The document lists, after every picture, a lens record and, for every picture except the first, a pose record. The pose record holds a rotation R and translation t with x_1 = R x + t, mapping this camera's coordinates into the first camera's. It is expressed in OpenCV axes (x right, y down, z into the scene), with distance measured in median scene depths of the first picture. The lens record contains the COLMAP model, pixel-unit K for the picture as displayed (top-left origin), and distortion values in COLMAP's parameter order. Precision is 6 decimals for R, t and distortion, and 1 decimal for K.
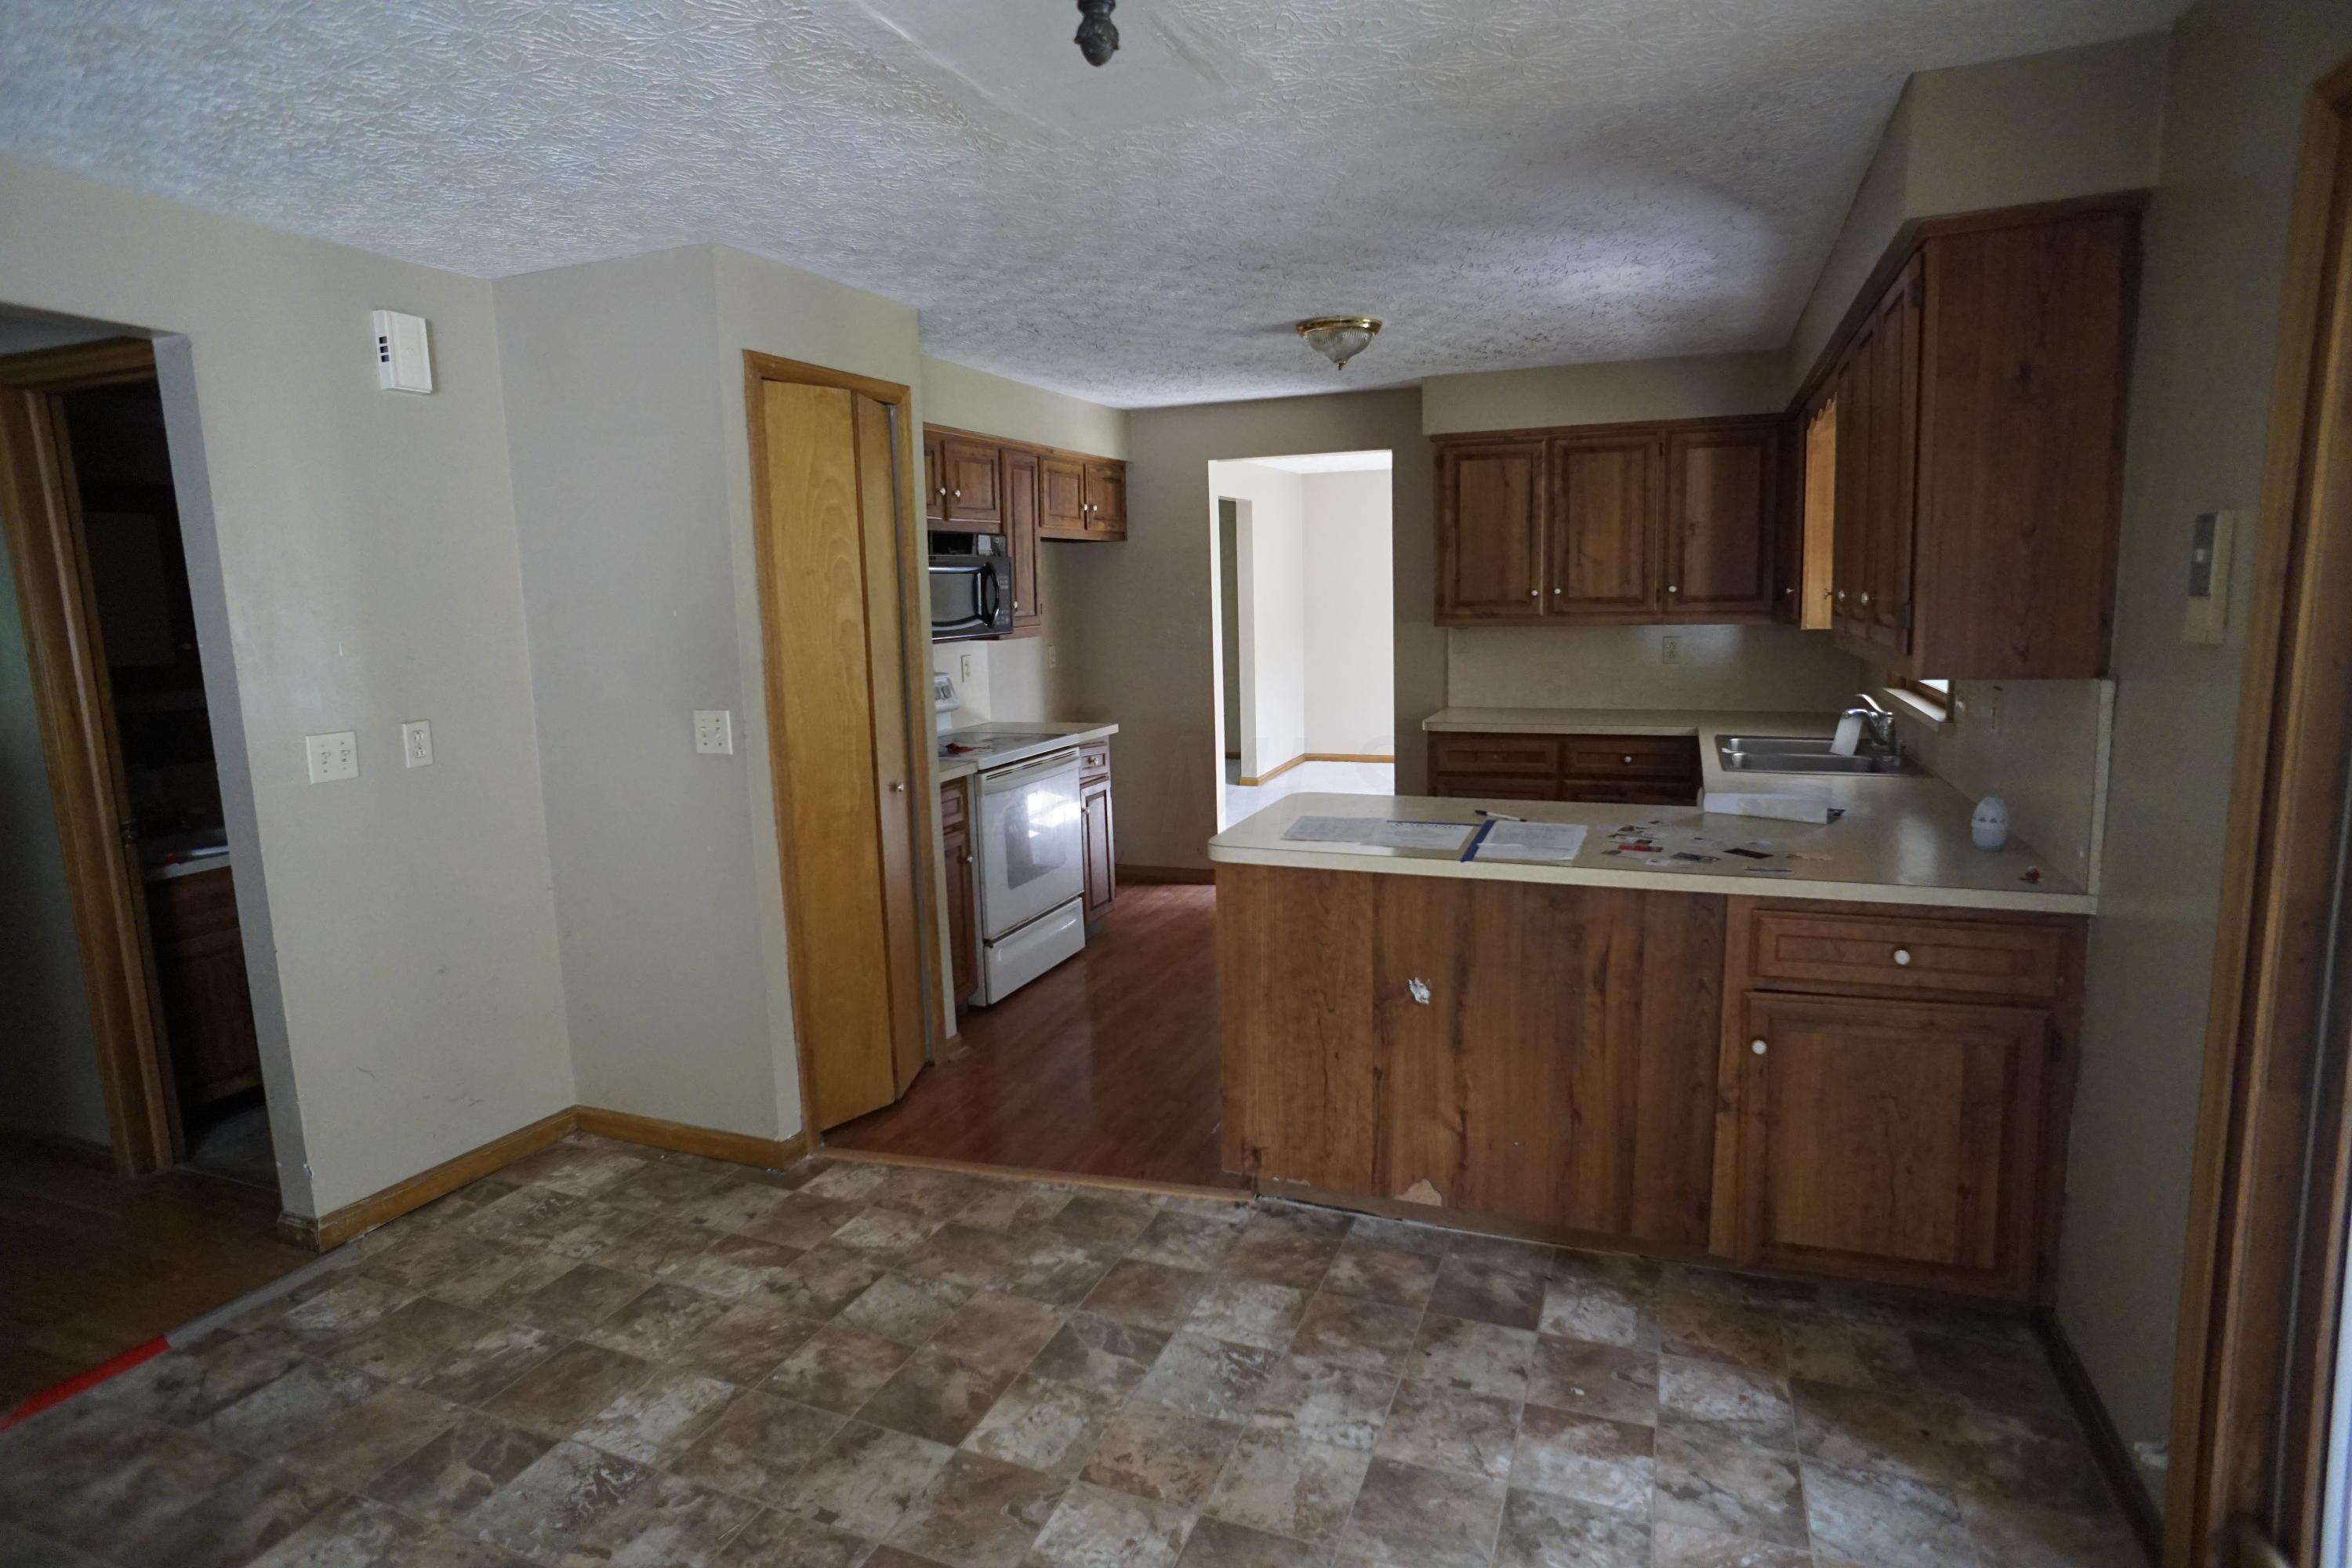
lens RADIAL K [[1231.2, 0, 1191.4], [0, 1231.2, 768.0], [0, 0, 1]] dist [-0.077269, 0.047330]
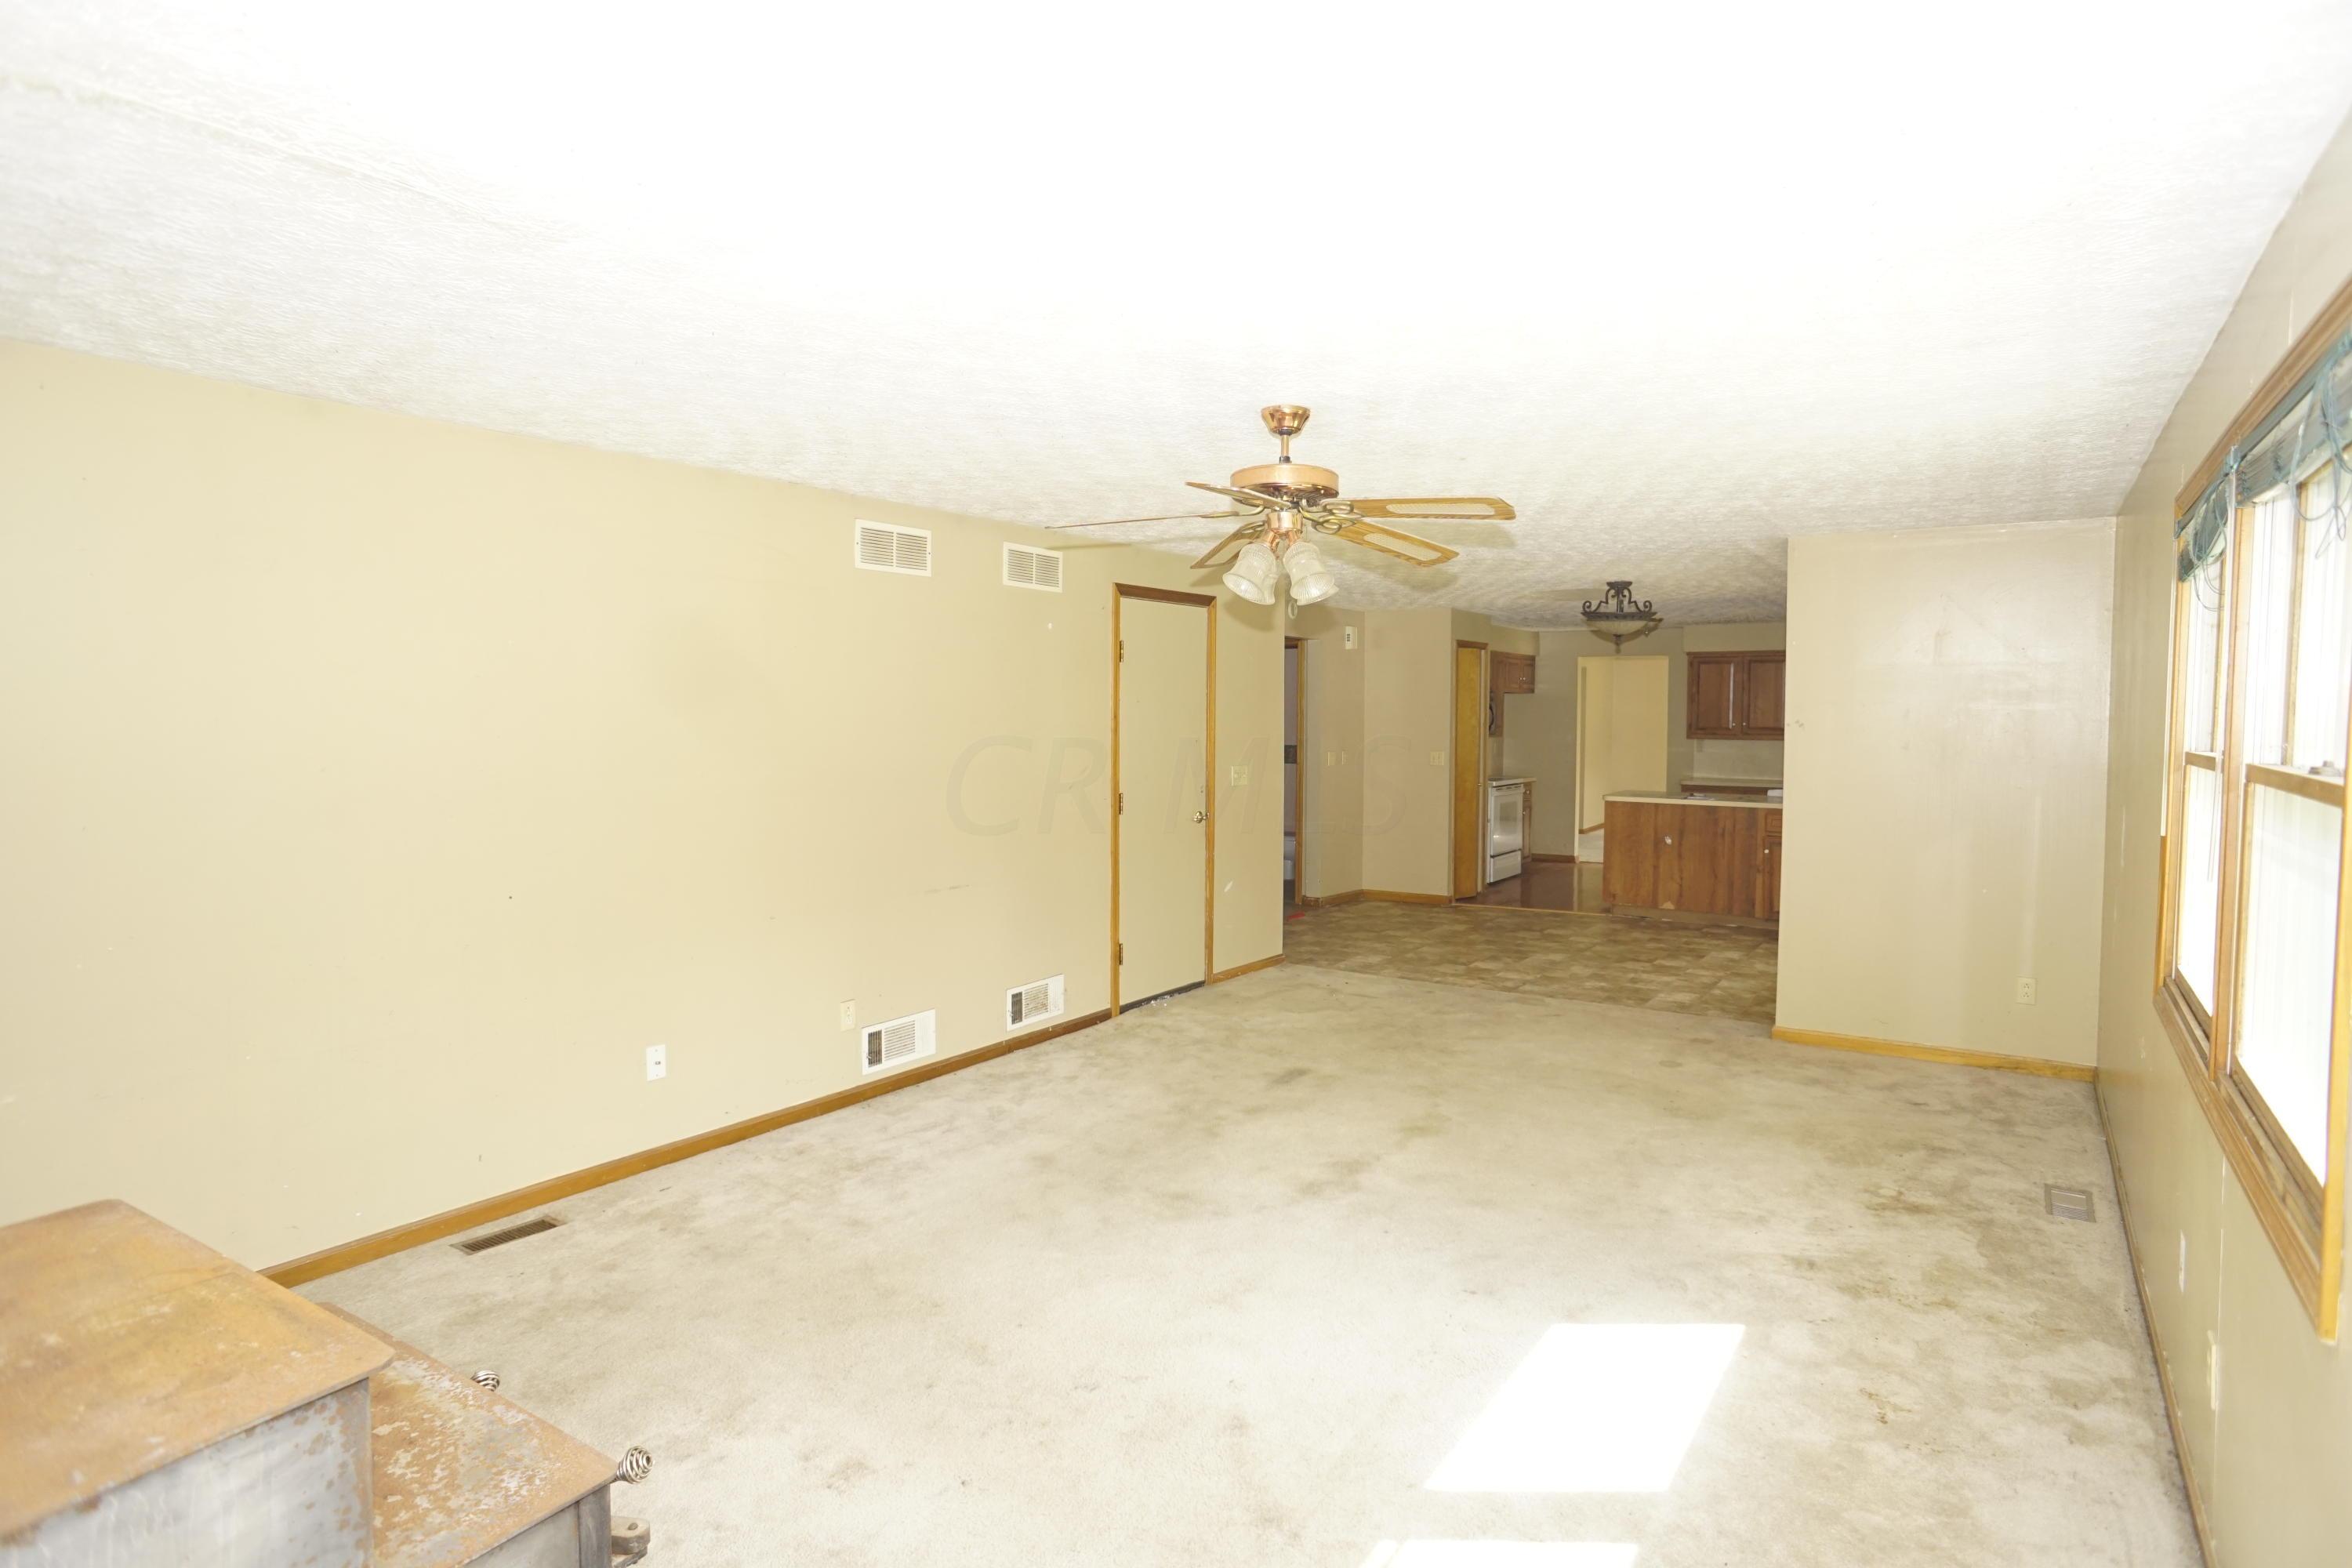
lens RADIAL K [[1231.2, 0, 1193.0], [0, 1231.2, 781.9], [0, 0, 1]] dist [-0.077269, 0.047330]
pose [[0.975453, 0.042178, -0.216130, -0.361274], [-0.060355, 0.995109, -0.078202, 0.355382], [0.211774, 0.089327, 0.973228, -2.477104]]
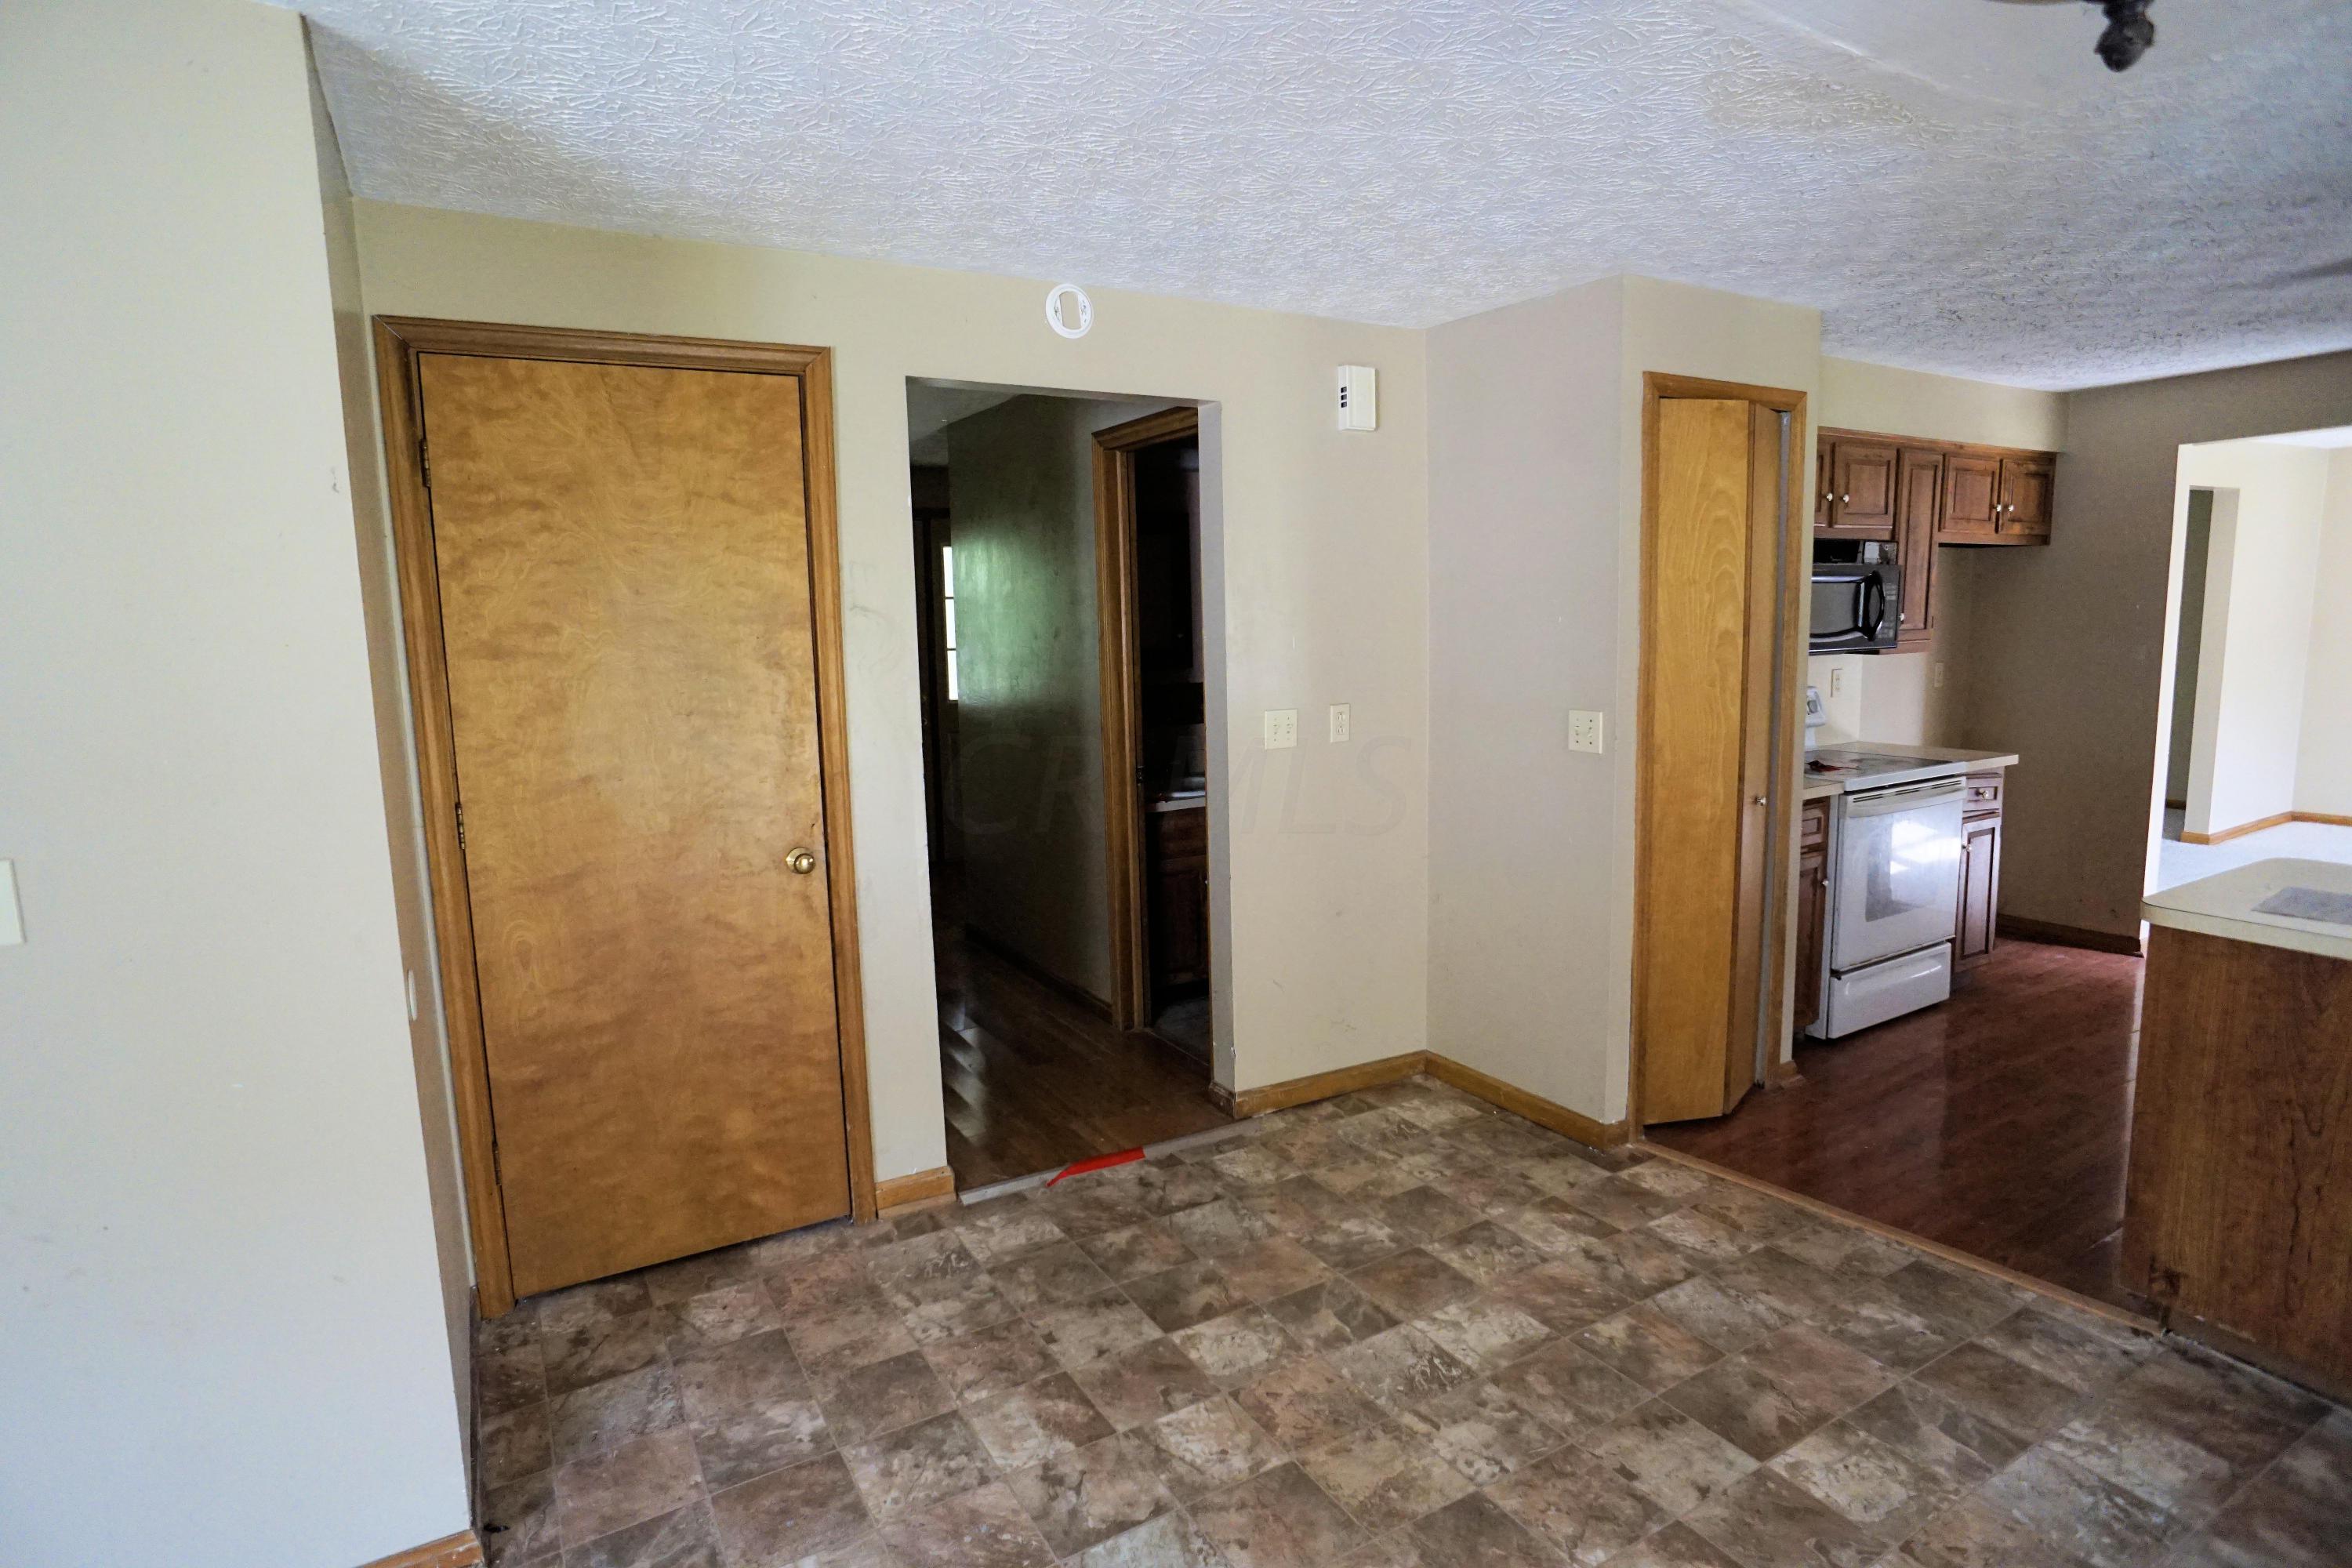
lens RADIAL K [[1231.2, 0, 1189.4], [0, 1231.2, 768.6], [0, 0, 1]] dist [-0.077269, 0.047330]
pose [[0.790596, 0.087408, -0.606068, -0.015315], [-0.088156, 0.995696, 0.028604, 0.003517], [0.605960, 0.030814, 0.794898, -0.072914]]
